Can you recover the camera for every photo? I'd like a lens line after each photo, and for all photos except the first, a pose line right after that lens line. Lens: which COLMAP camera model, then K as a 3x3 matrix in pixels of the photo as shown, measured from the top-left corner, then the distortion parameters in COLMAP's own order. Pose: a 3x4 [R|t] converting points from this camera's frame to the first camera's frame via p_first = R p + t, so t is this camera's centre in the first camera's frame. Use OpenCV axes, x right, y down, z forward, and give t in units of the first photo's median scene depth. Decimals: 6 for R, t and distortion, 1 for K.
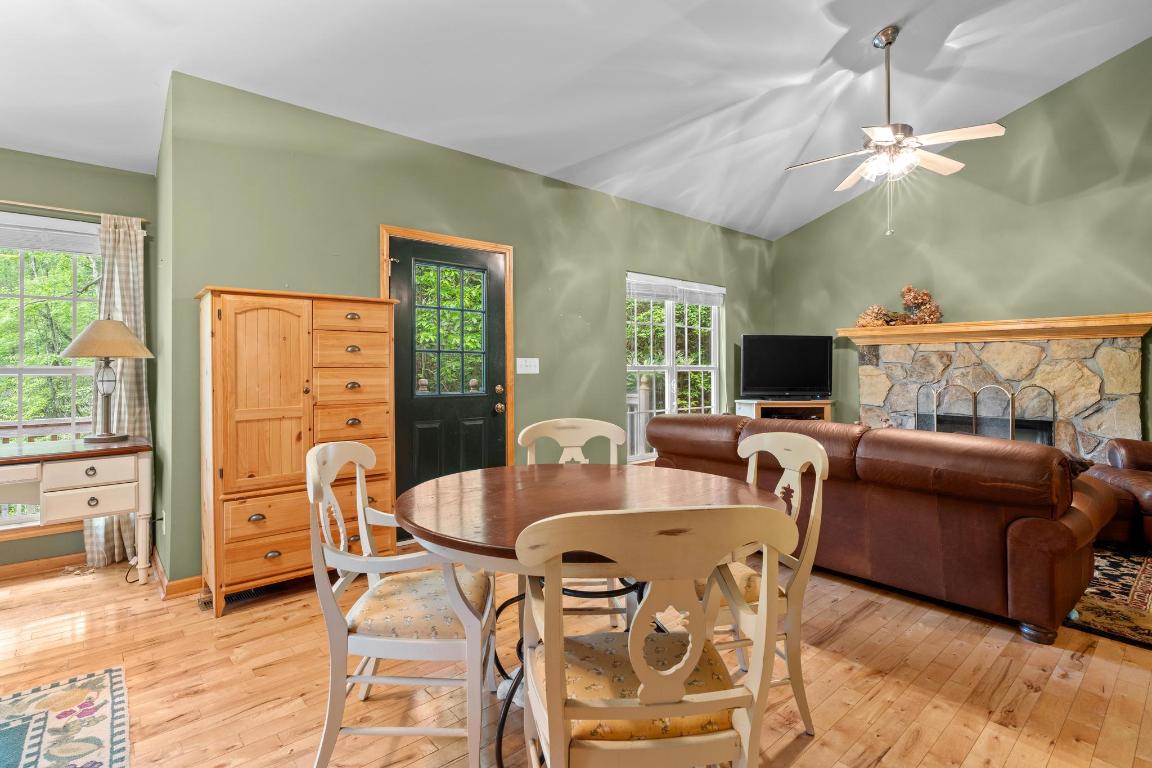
lens RADIAL K [[557.5, 0, 573.6], [0, 557.5, 364.7], [0, 0, 1]] dist [-0.003538, 0.002474]
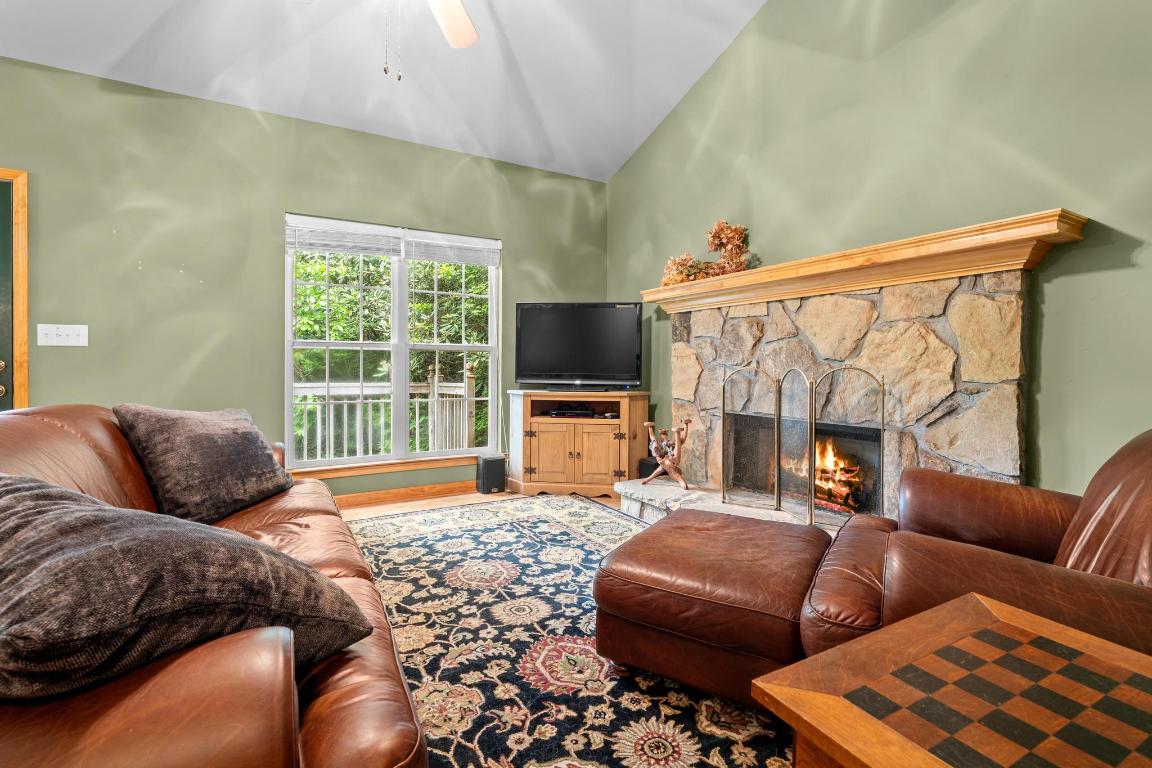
lens RADIAL K [[524.4, 0, 576.0], [0, 524.4, 372.6], [0, 0, 1]] dist [-0.002958, 0.000700]
pose [[0.980397, 0.005885, -0.196944, 0.695514], [-0.002341, 0.999831, 0.018224, 0.035789], [0.197018, -0.017406, 0.980245, 0.437283]]
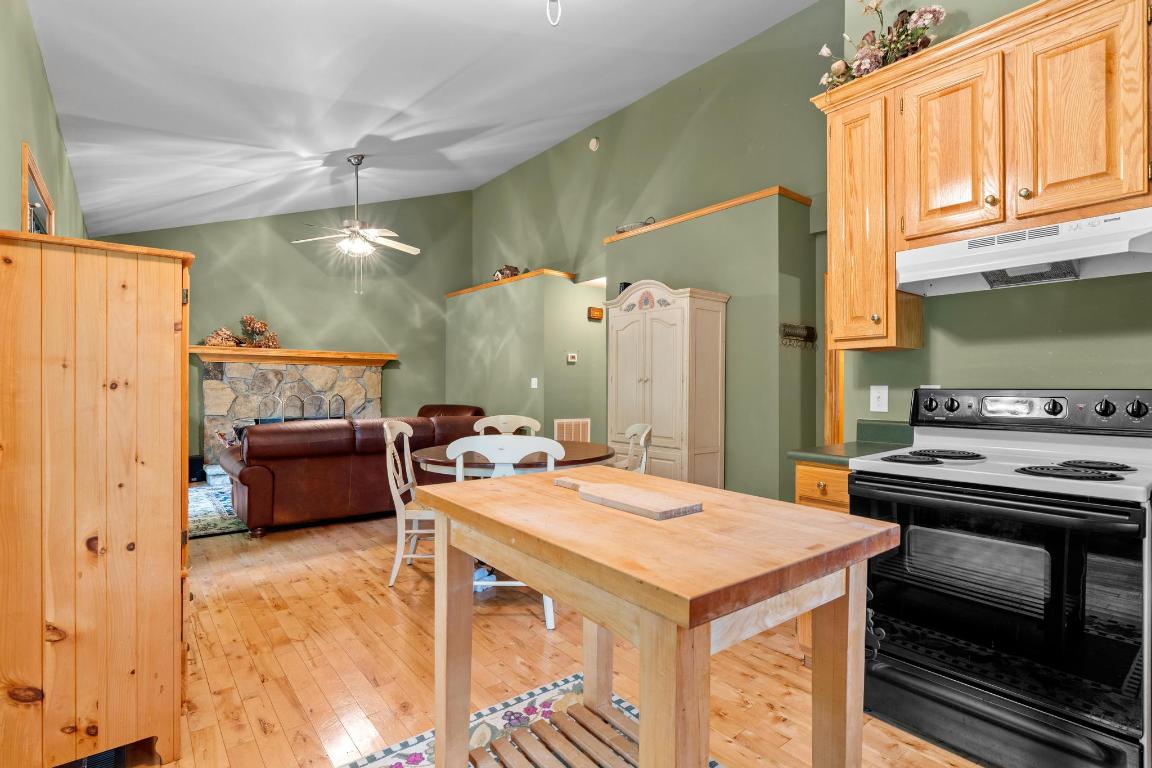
lens RADIAL K [[557.5, 0, 575.0], [0, 557.5, 390.0], [0, 0, 1]] dist [-0.003538, 0.002474]
pose [[0.031578, -0.006971, 0.999477, -0.752154], [-0.012479, 0.999895, 0.007368, 0.005464], [-0.999423, -0.012706, 0.031488, 0.305406]]
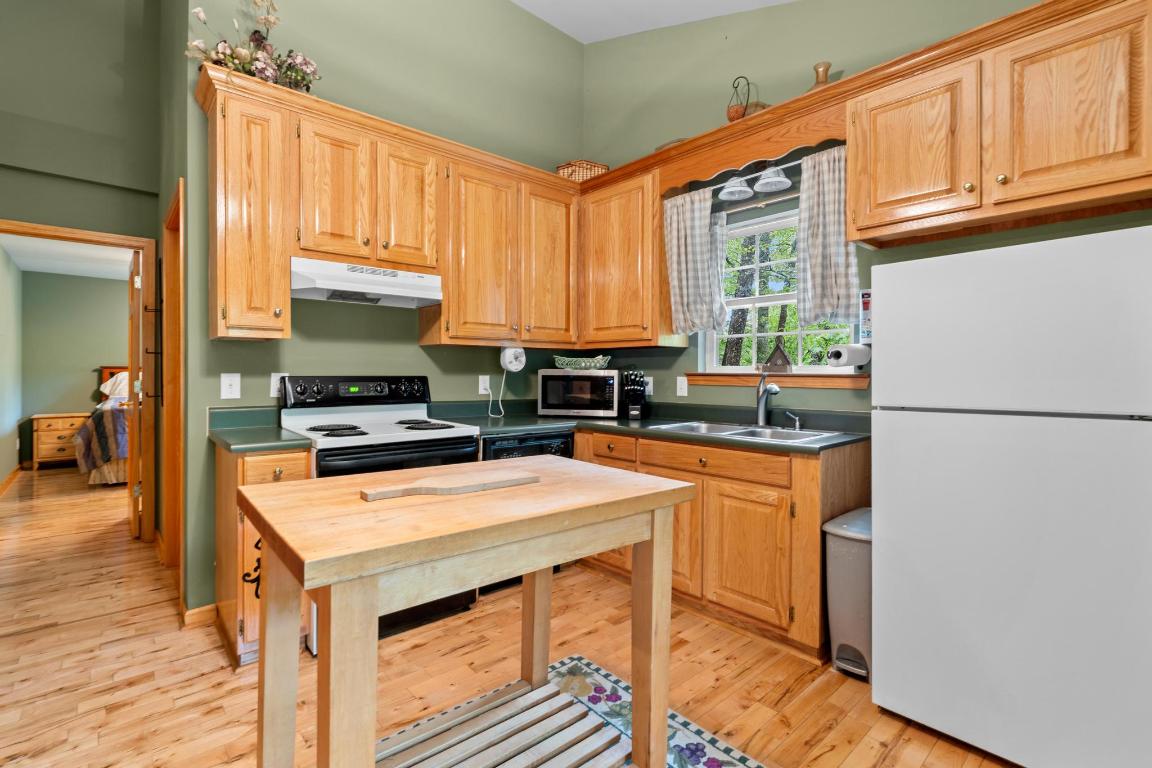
lens RADIAL K [[524.4, 0, 570.8], [0, 524.4, 375.9], [0, 0, 1]] dist [-0.002958, 0.000700]
pose [[-0.999860, -0.003846, -0.016281, -0.521442], [-0.003807, 0.999990, -0.002452, 0.004004], [0.016291, -0.002389, -0.999864, 0.571533]]
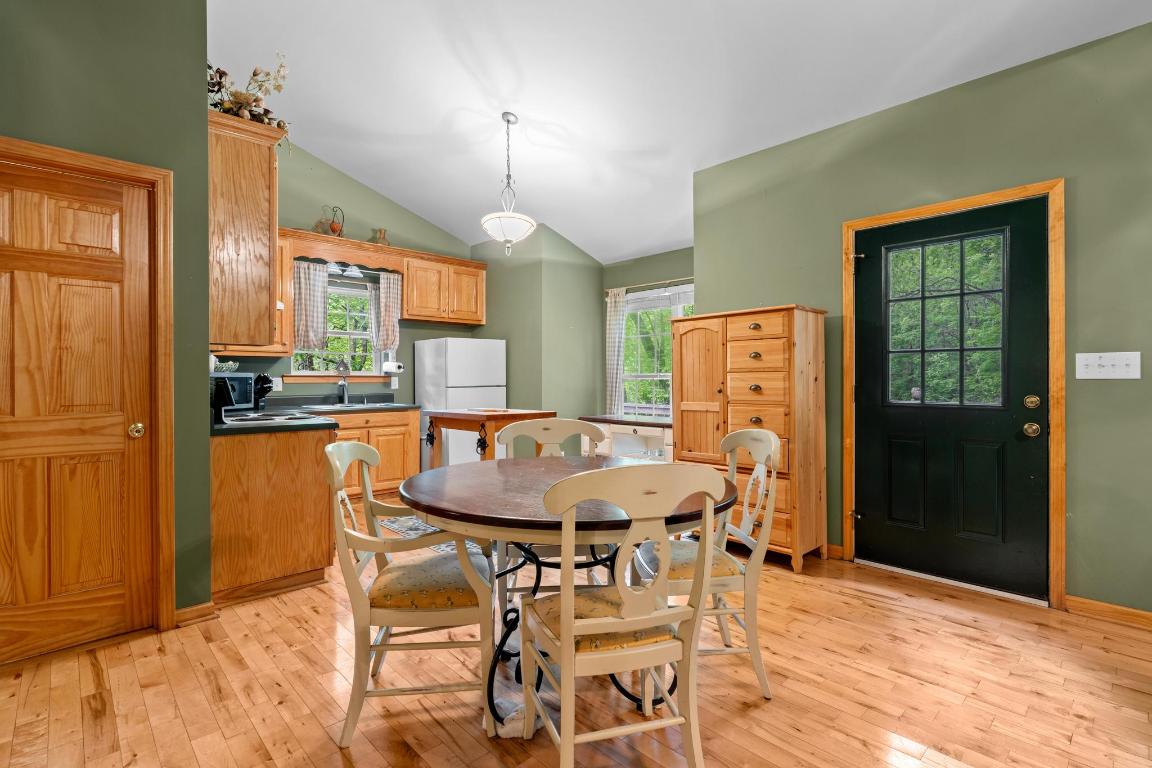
lens RADIAL K [[557.5, 0, 567.2], [0, 557.5, 377.1], [0, 0, 1]] dist [-0.003538, 0.002474]
pose [[0.028939, -0.001920, -0.999579, 0.479147], [0.009926, 0.999949, -0.001634, 0.009112], [0.999532, -0.009874, 0.028957, 0.391350]]
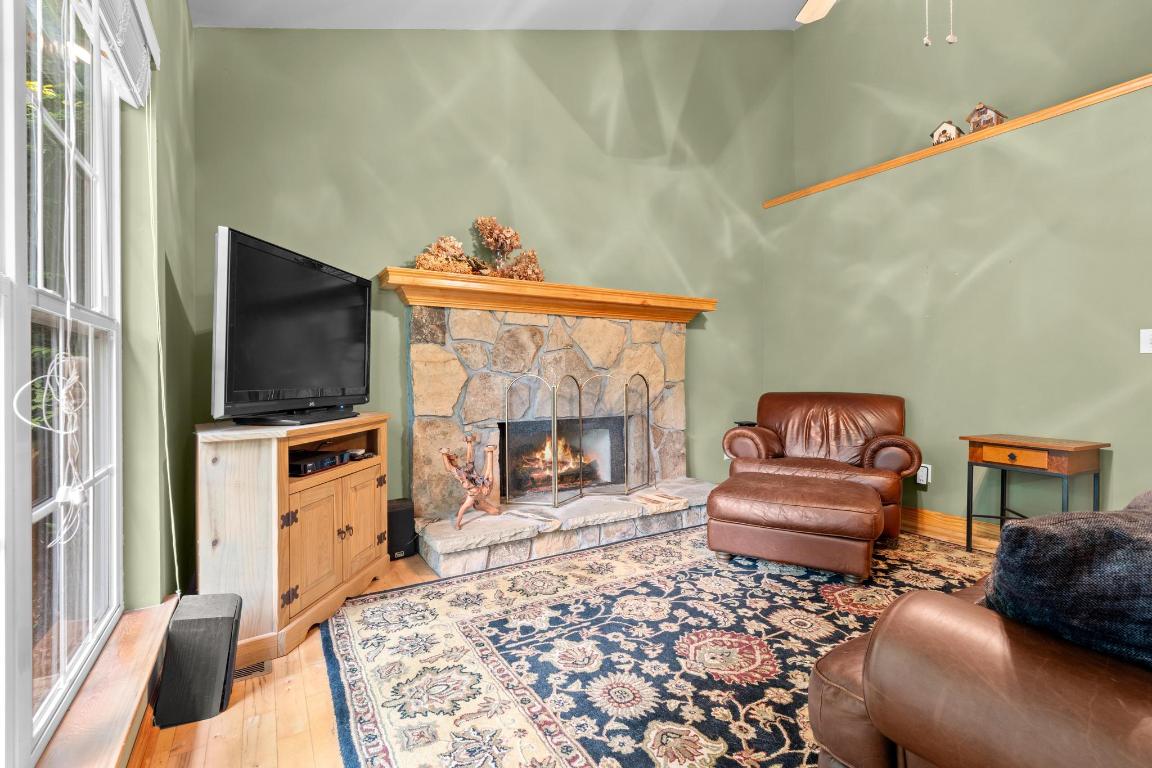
lens RADIAL K [[524.4, 0, 568.6], [0, 524.4, 371.5], [0, 0, 1]] dist [-0.002958, 0.000700]
pose [[0.177643, 0.003460, 0.984089, 0.058561], [-0.005592, 0.999981, -0.002507, 0.038537], [-0.984079, -0.005058, 0.177659, 1.012022]]
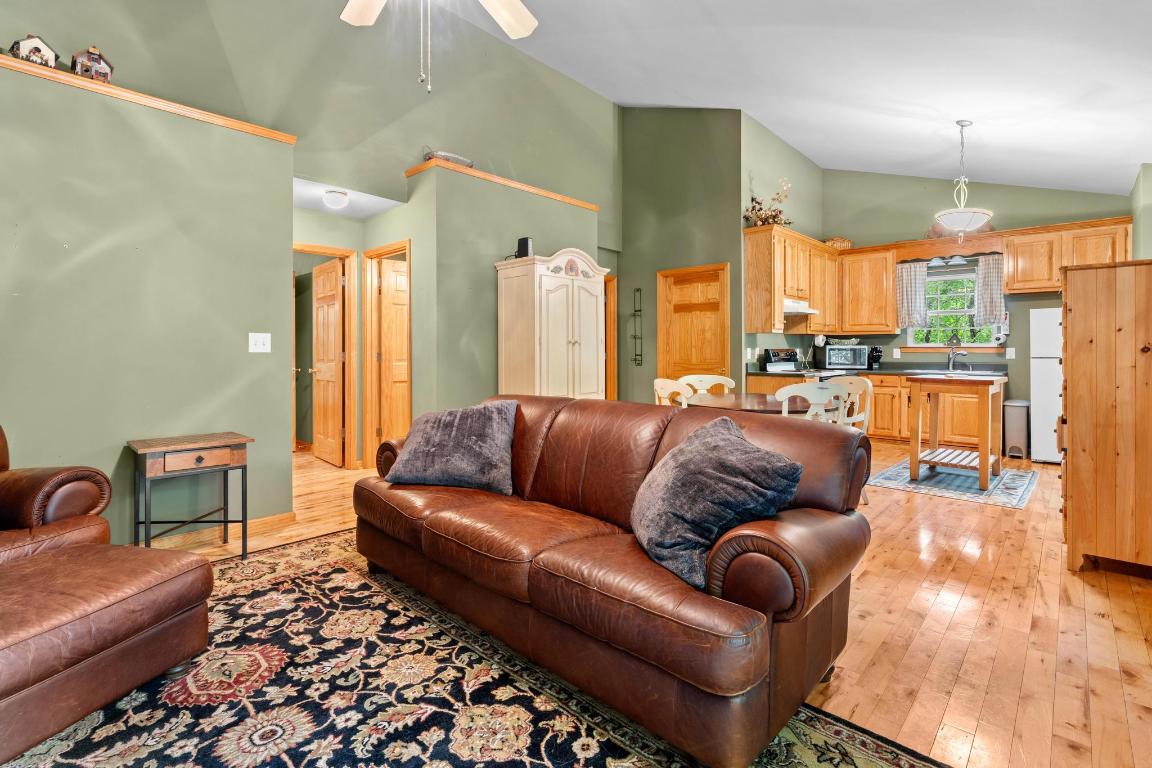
lens RADIAL K [[524.4, 0, 580.8], [0, 524.4, 357.1], [0, 0, 1]] dist [-0.002958, 0.000700]
pose [[-0.994147, 0.004036, -0.107965, 0.389023], [0.003496, 0.999980, 0.005187, 0.016380], [0.107984, 0.004780, -0.994141, 1.245056]]
